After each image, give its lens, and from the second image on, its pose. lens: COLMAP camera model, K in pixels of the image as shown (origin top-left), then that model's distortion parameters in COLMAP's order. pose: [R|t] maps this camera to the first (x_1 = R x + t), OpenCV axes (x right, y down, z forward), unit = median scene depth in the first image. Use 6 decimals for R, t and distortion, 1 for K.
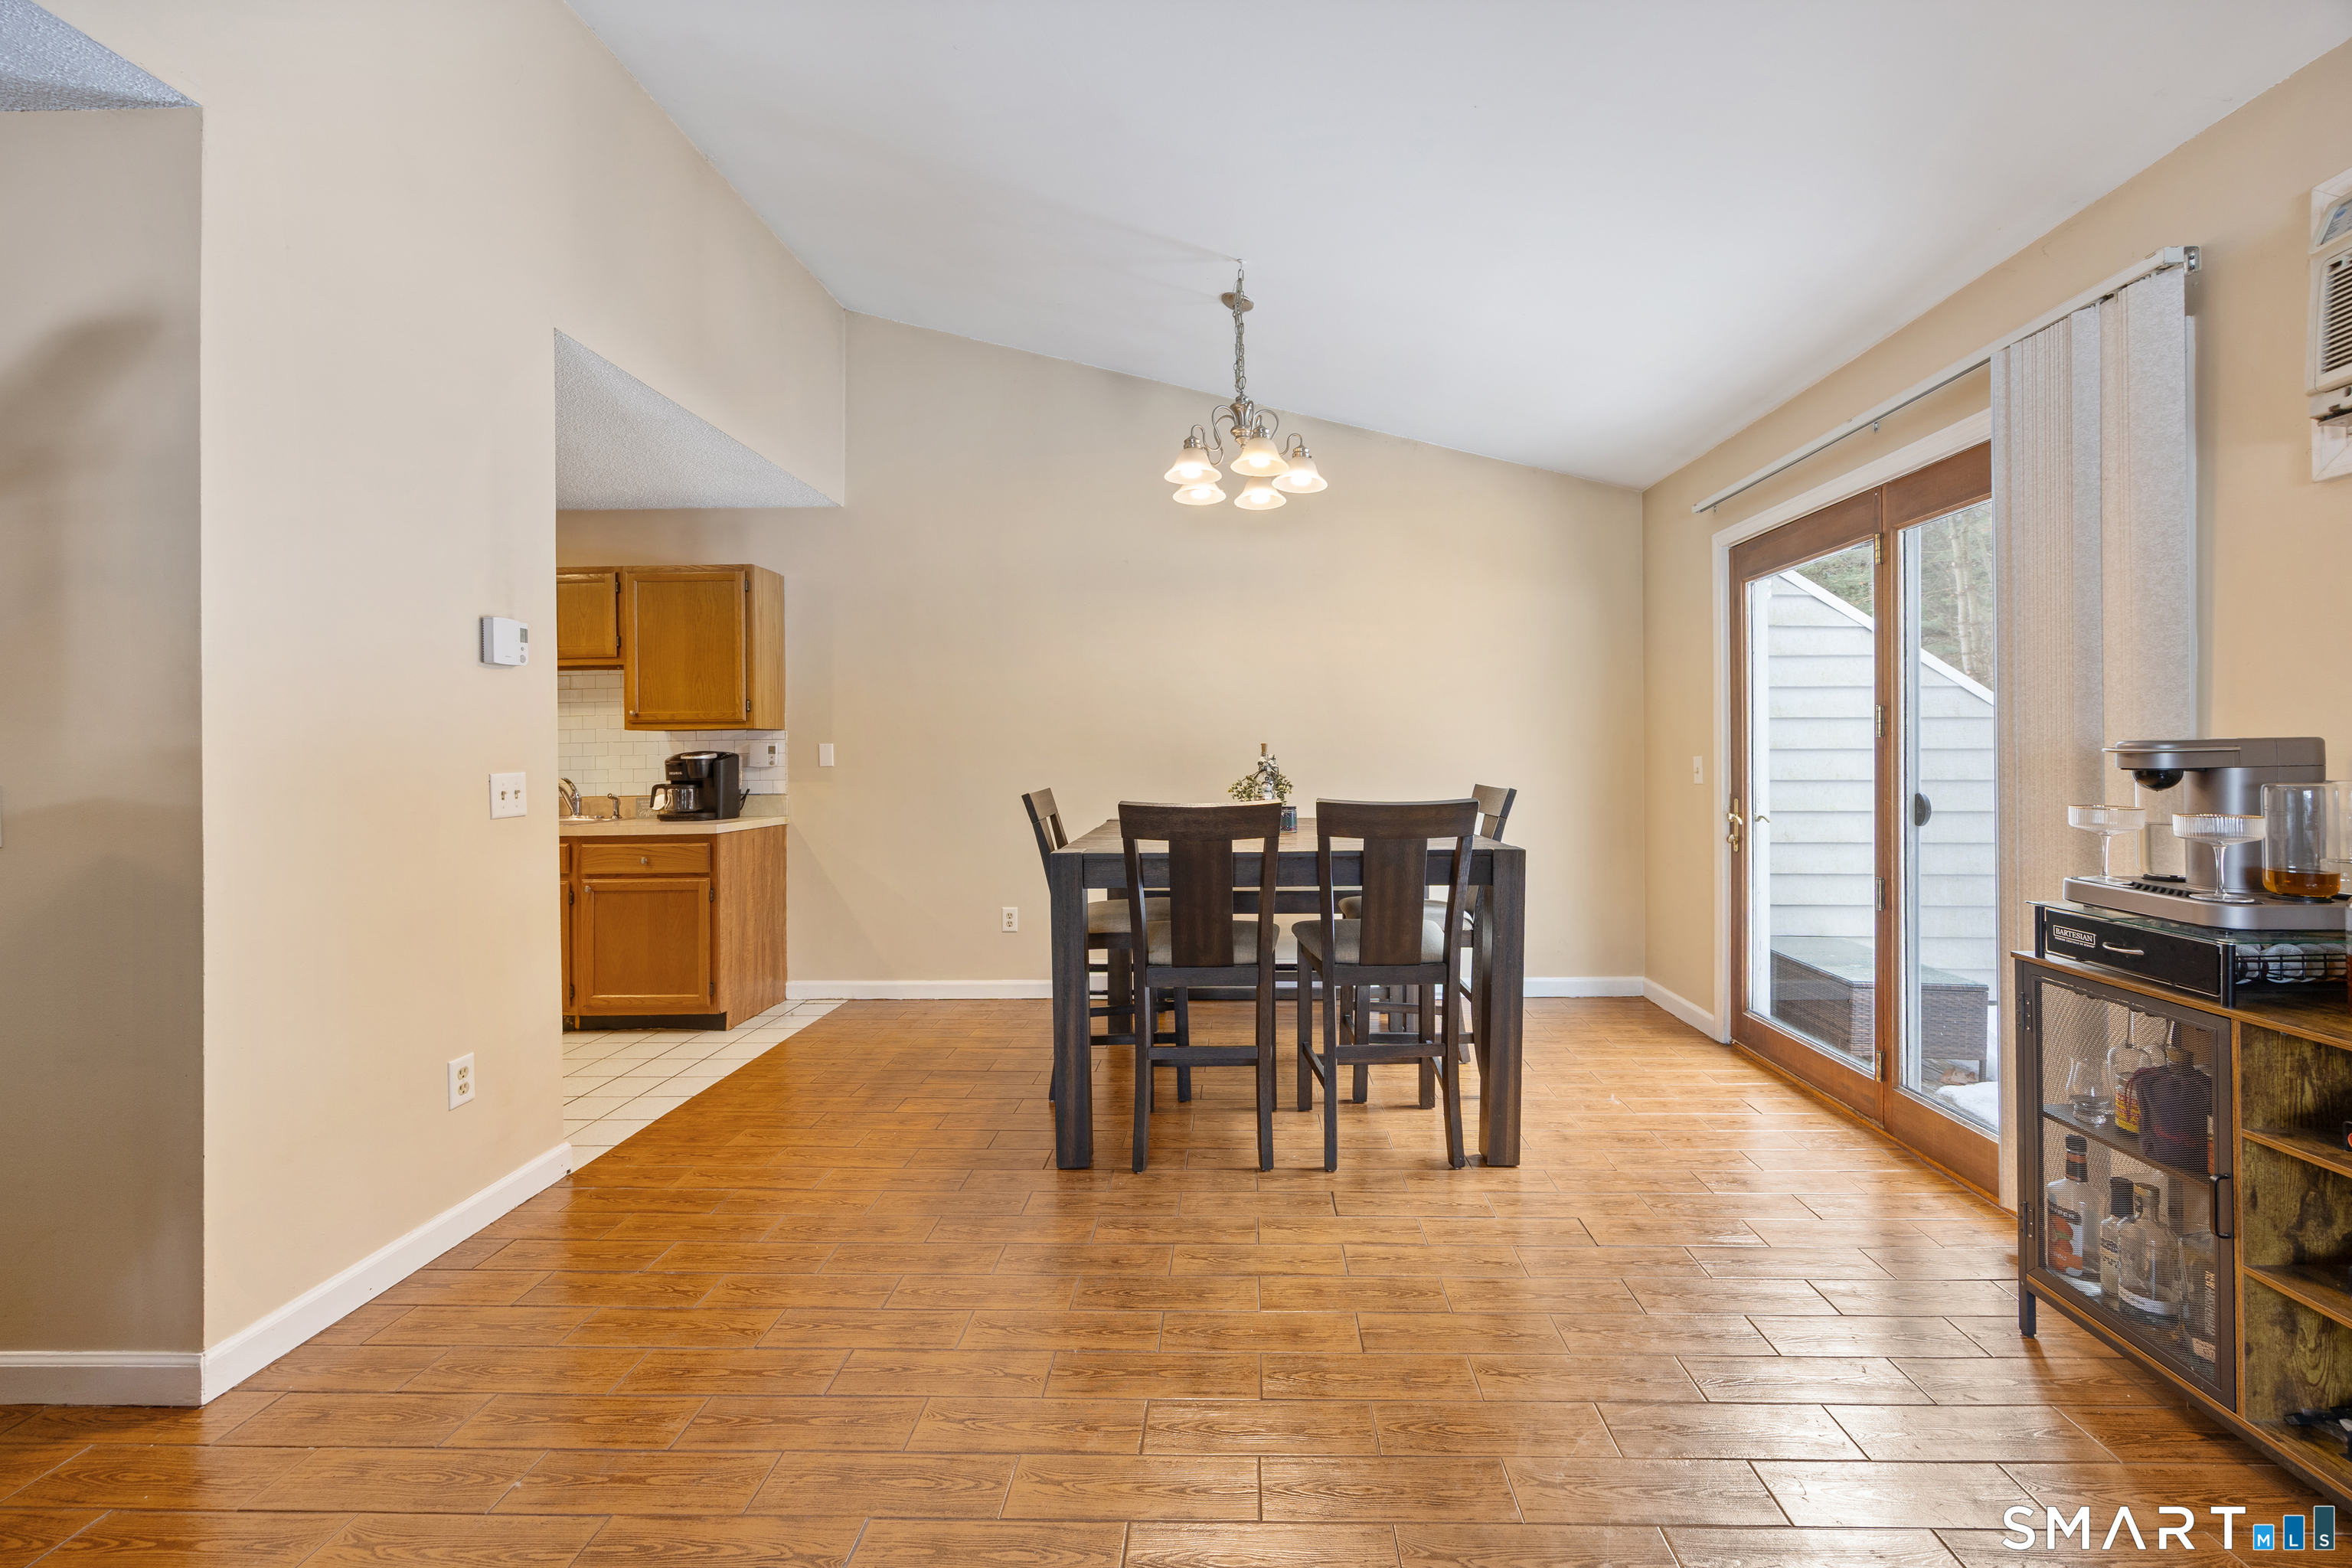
lens RADIAL K [[922.4, 0, 1224.4], [0, 922.4, 745.4], [0, 0, 1]] dist [-0.000450, -0.000027]
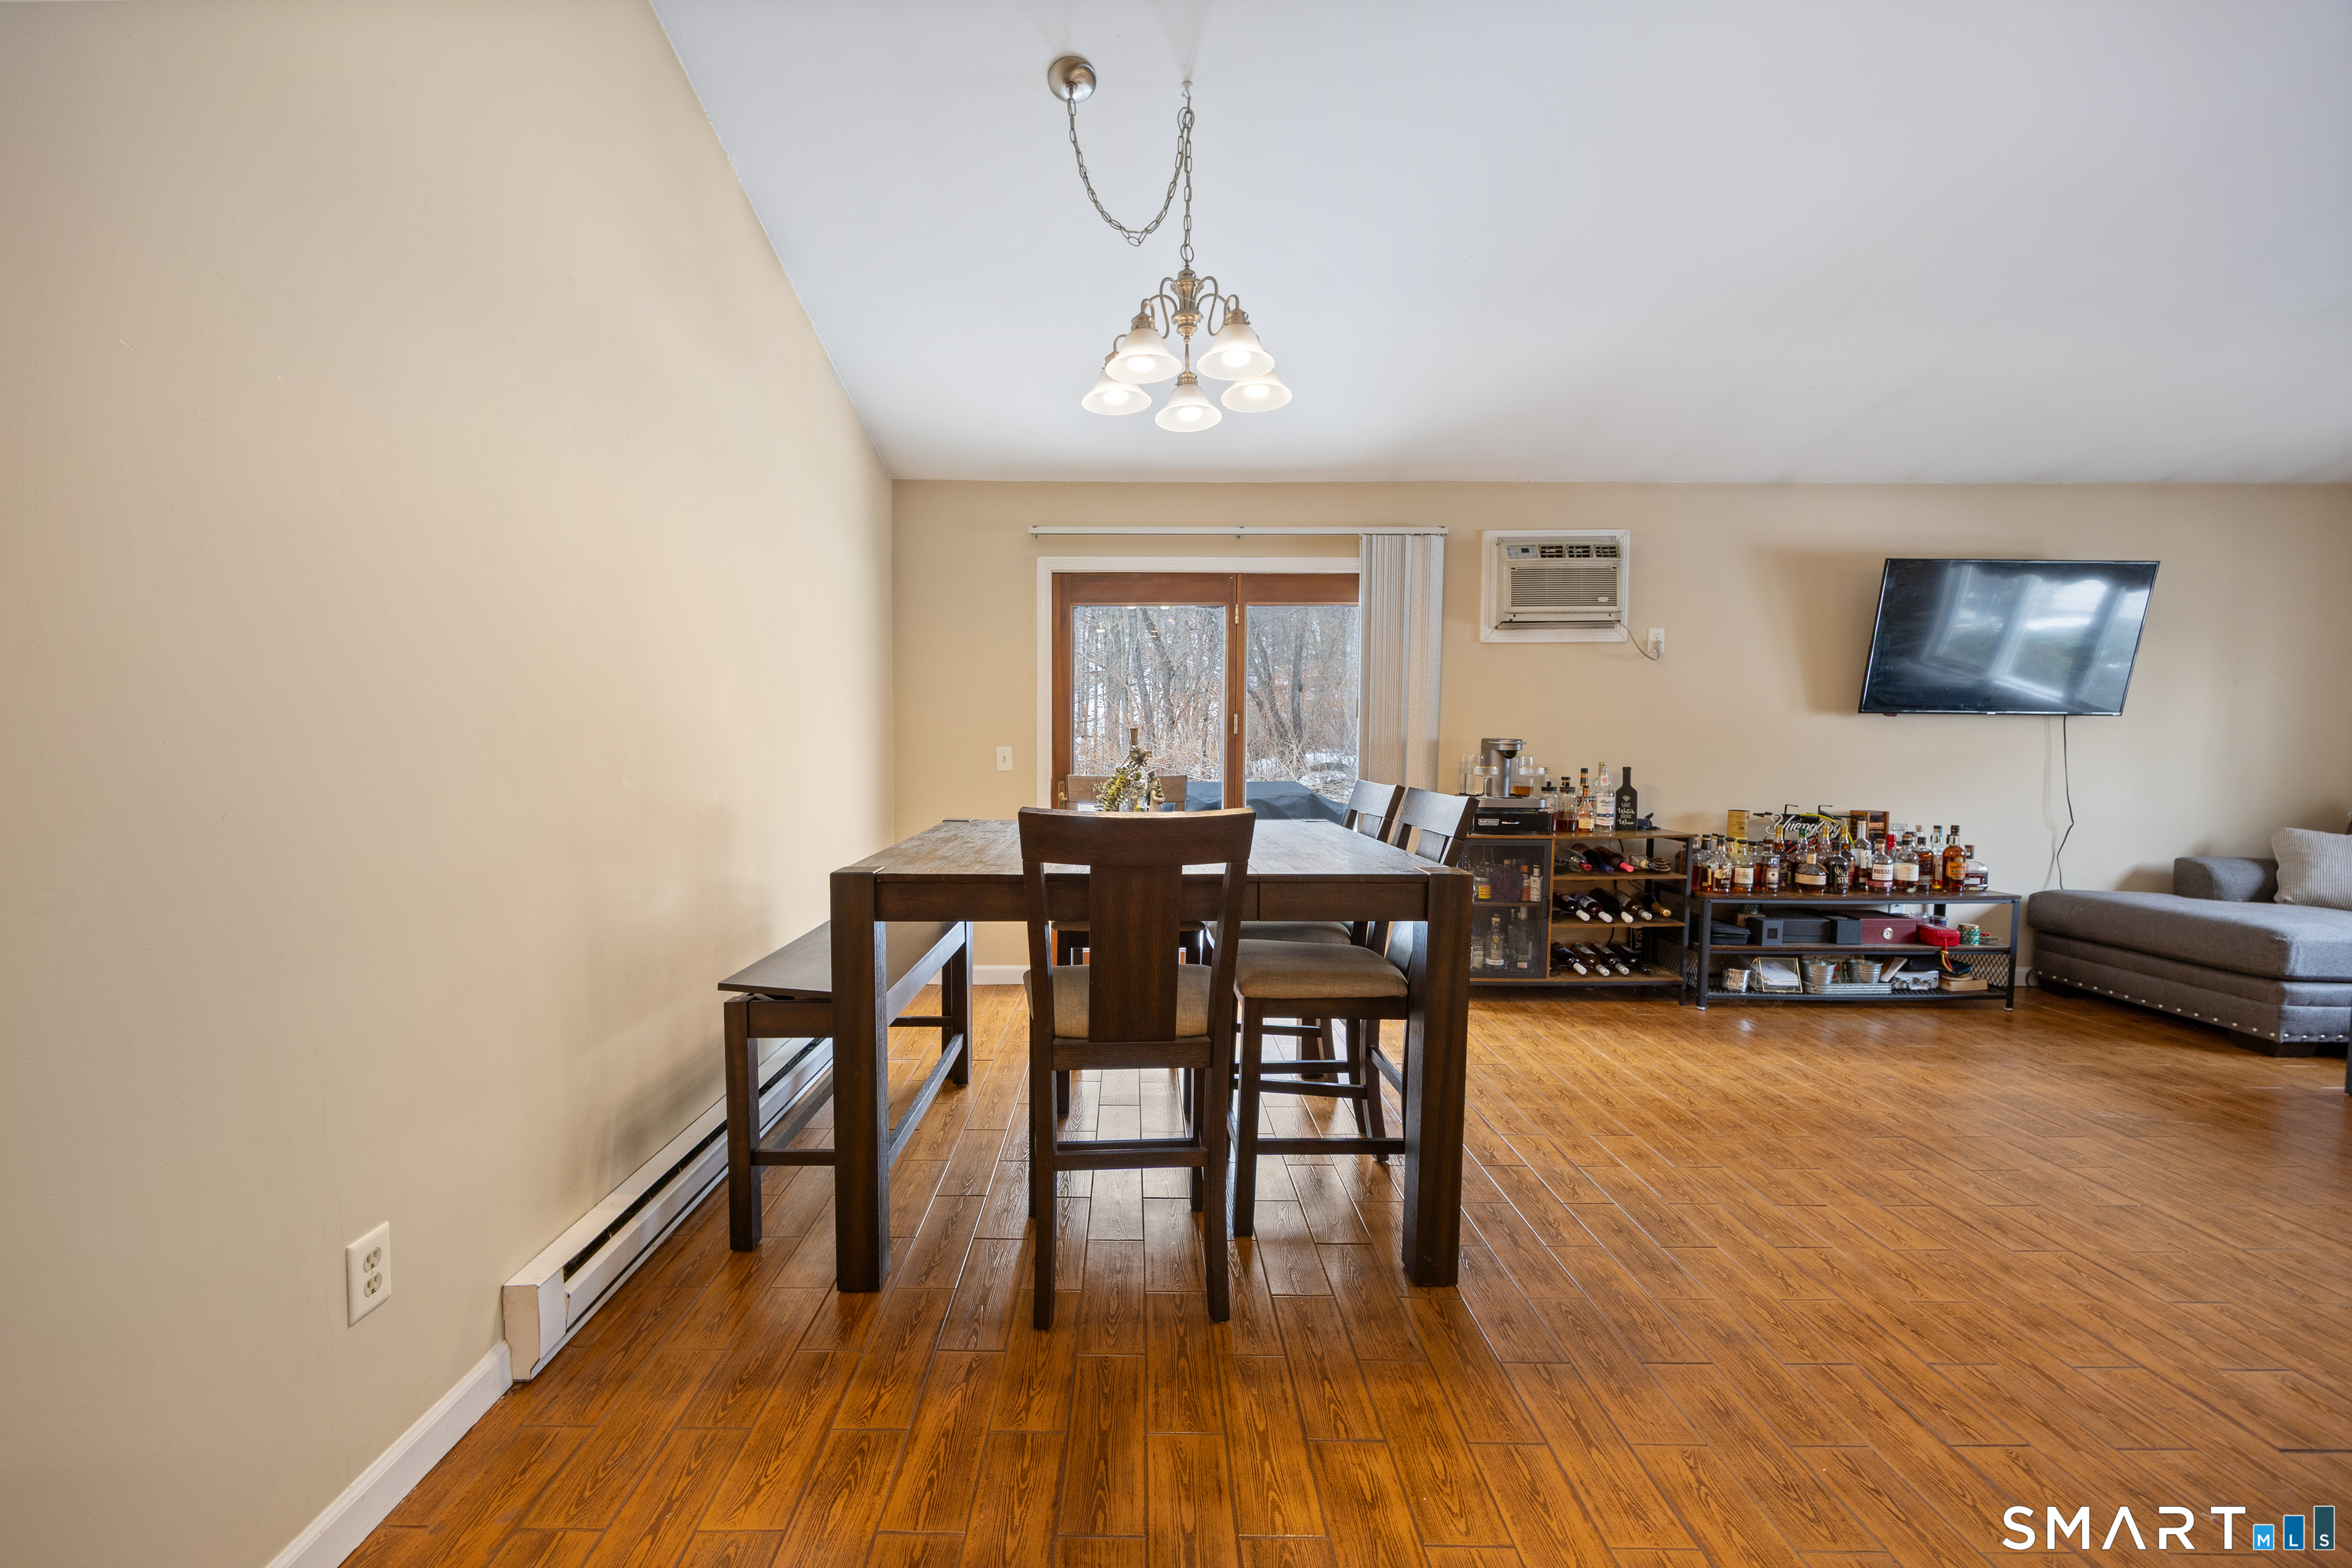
lens RADIAL K [[922.5, 0, 1131.1], [0, 922.5, 778.2], [0, 0, 1]] dist [-0.000885, -0.000264]
pose [[-0.010415, -0.033335, 0.999390, -0.664245], [-0.001147, 0.999444, 0.033325, 0.013656], [-0.999945, -0.000799, -0.010447, 0.922023]]
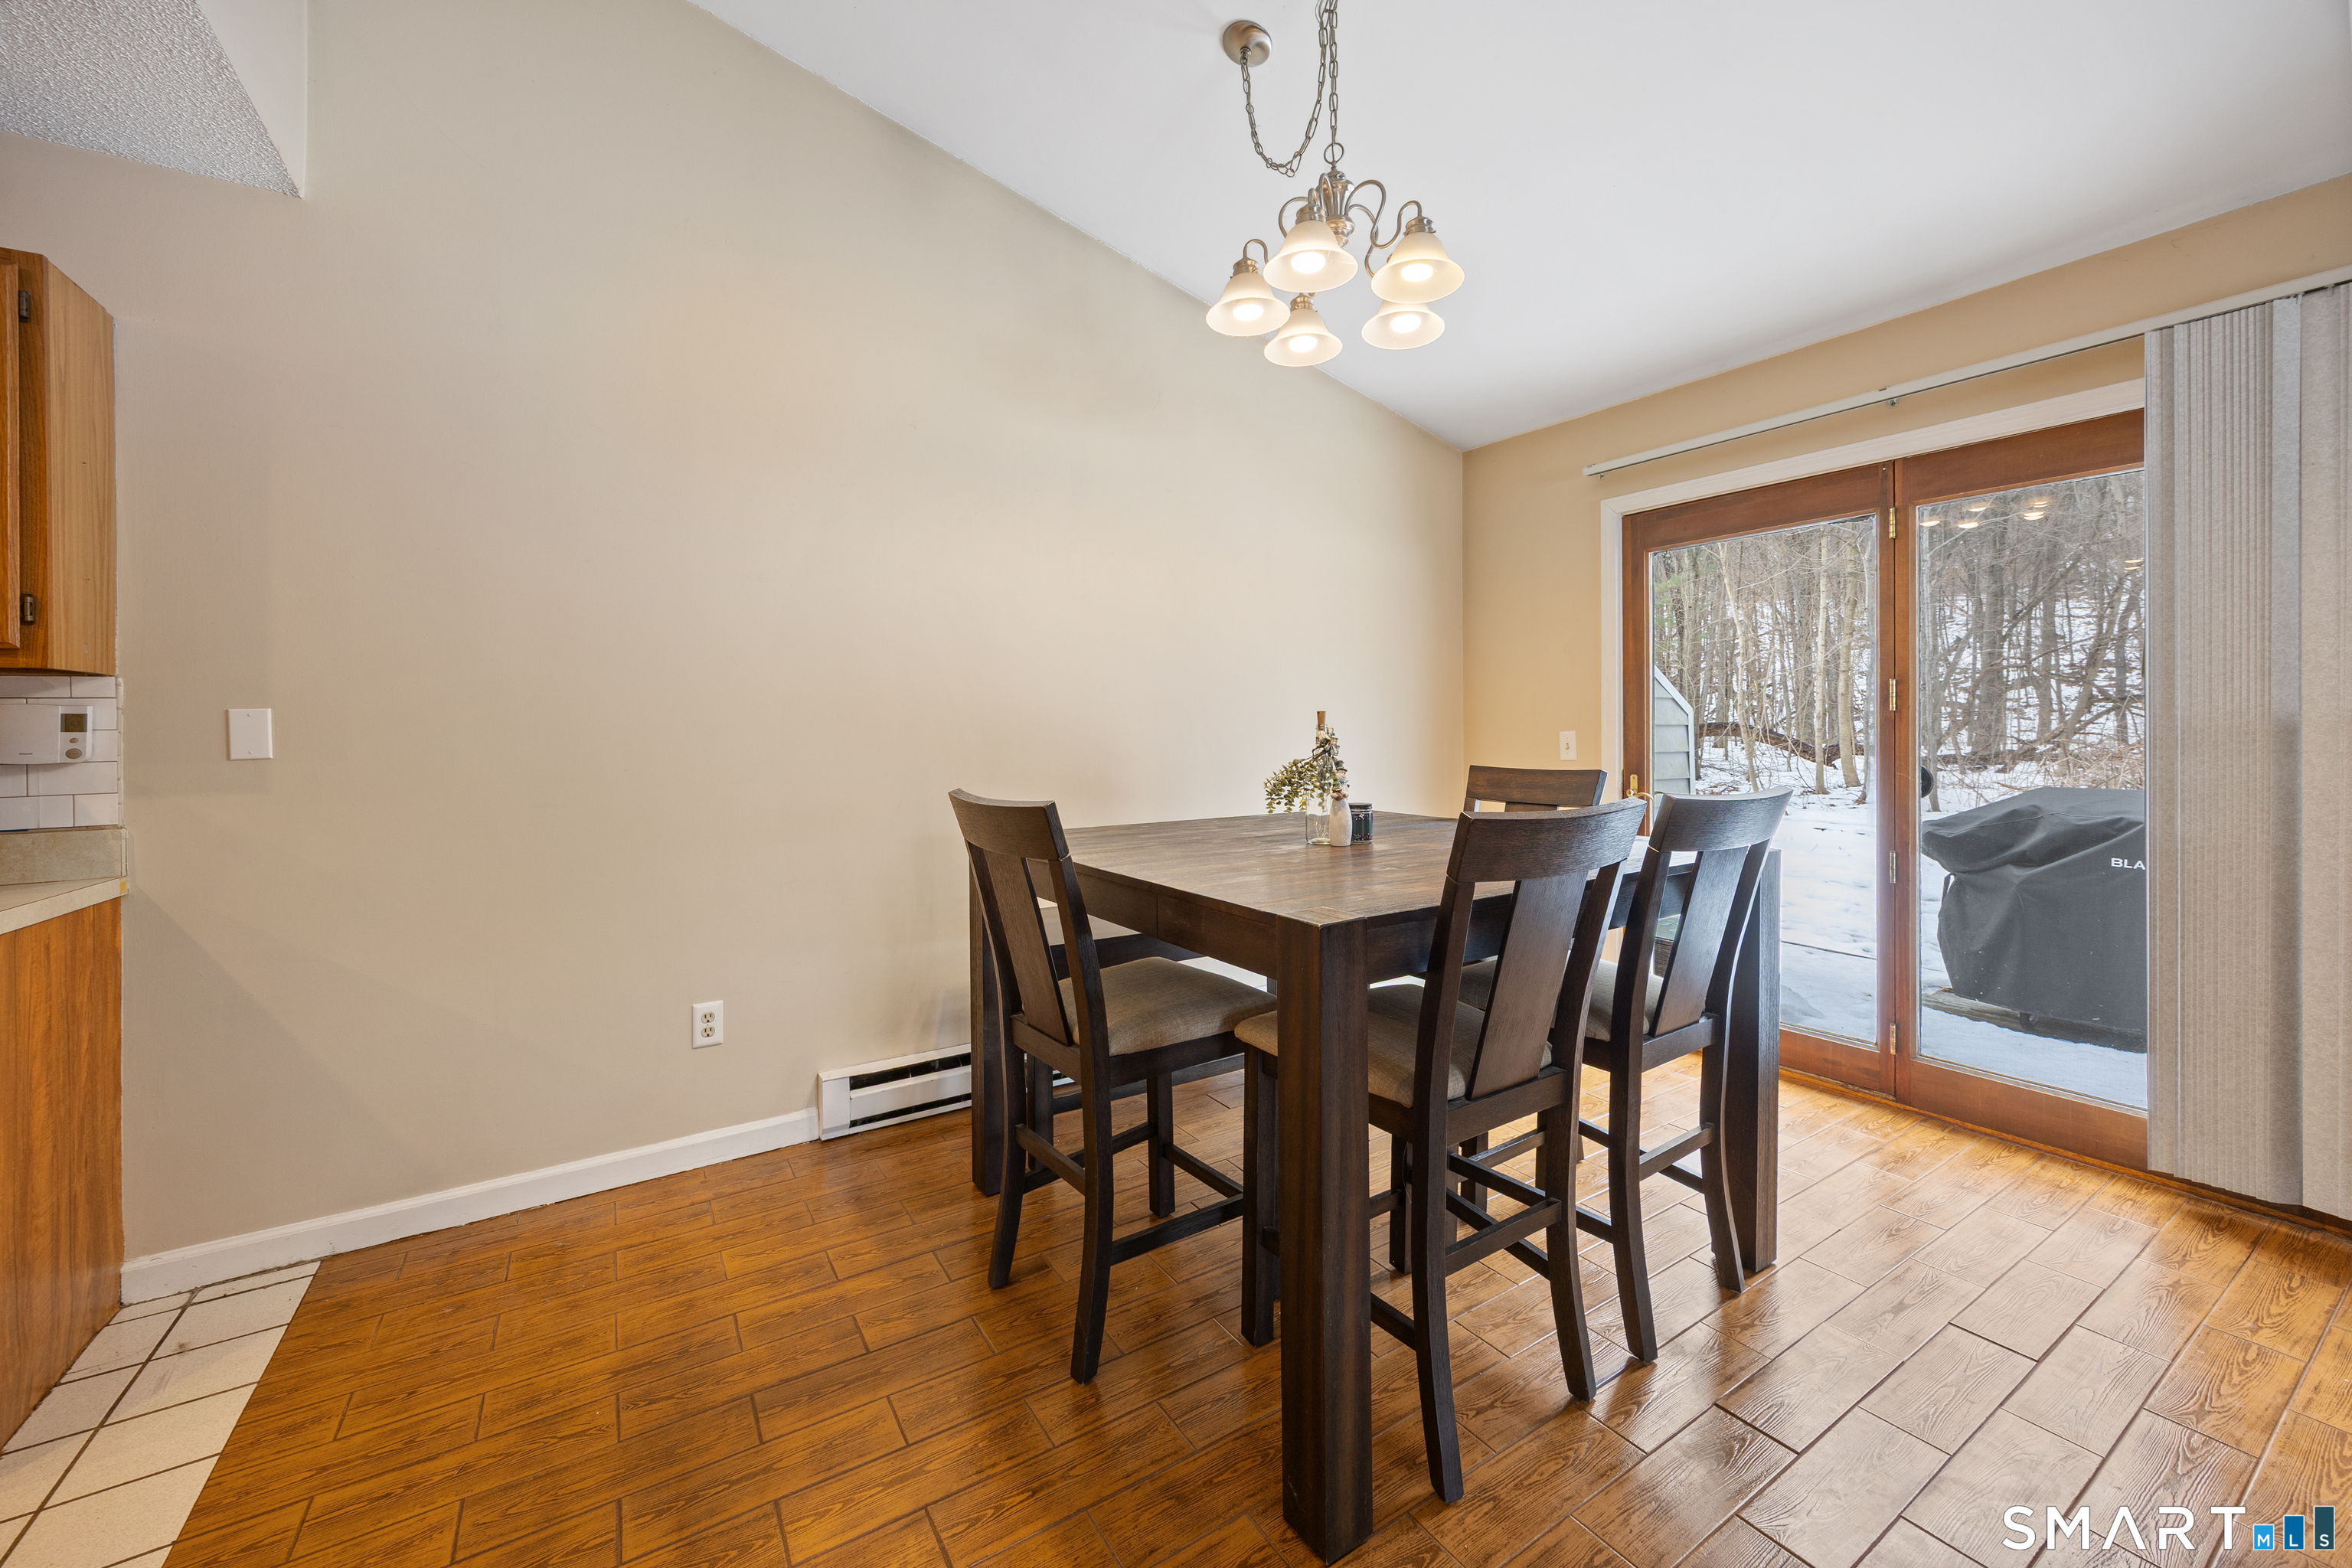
lens RADIAL K [[924.0, 0, 1180.8], [0, 924.0, 727.0], [0, 0, 1]] dist [-0.000991, -0.000297]
pose [[0.833222, 0.000852, 0.552938, -0.375431], [0.001638, 0.999991, -0.004008, 0.011427], [-0.552936, 0.004245, 0.833213, 0.460690]]
